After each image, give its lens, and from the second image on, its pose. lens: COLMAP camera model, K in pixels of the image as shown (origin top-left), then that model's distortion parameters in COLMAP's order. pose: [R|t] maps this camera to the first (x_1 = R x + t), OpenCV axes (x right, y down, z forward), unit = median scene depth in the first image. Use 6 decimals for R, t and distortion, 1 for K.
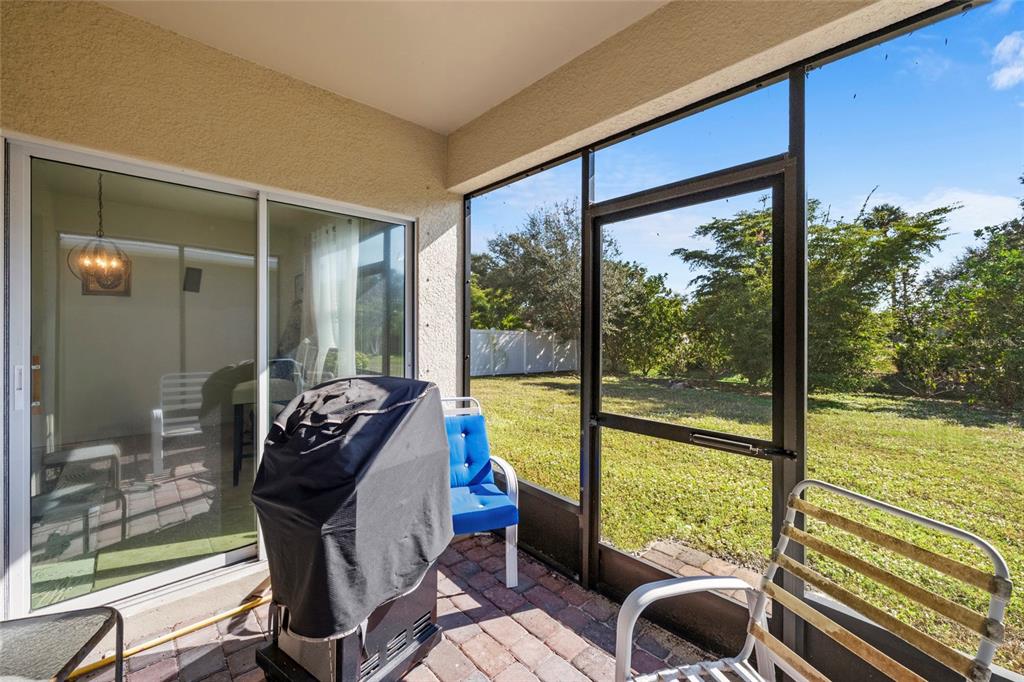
lens RADIAL K [[409.0, 0, 511.8], [0, 409.0, 328.4], [0, 0, 1]] dist [0.000270, 0.000053]
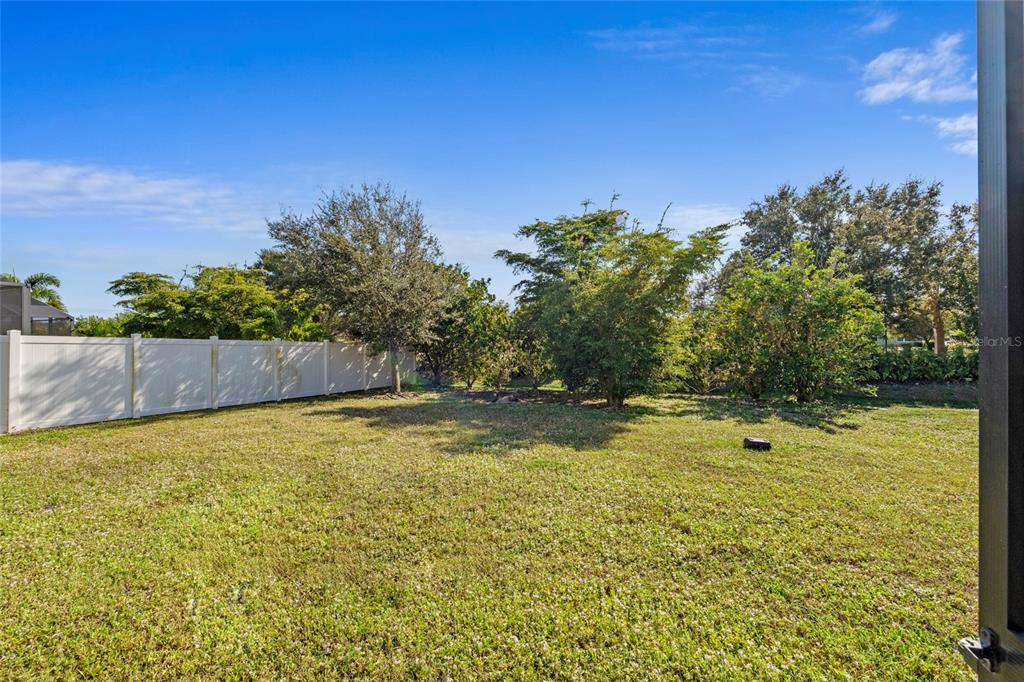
lens RADIAL K [[407.4, 0, 510.3], [0, 407.4, 339.5], [0, 0, 1]] dist [-0.000518, -0.000108]
pose [[0.916253, -0.012007, 0.400421, 0.052487], [0.010863, 0.999928, 0.005127, 0.002233], [-0.400454, -0.000348, 0.916317, 0.145128]]
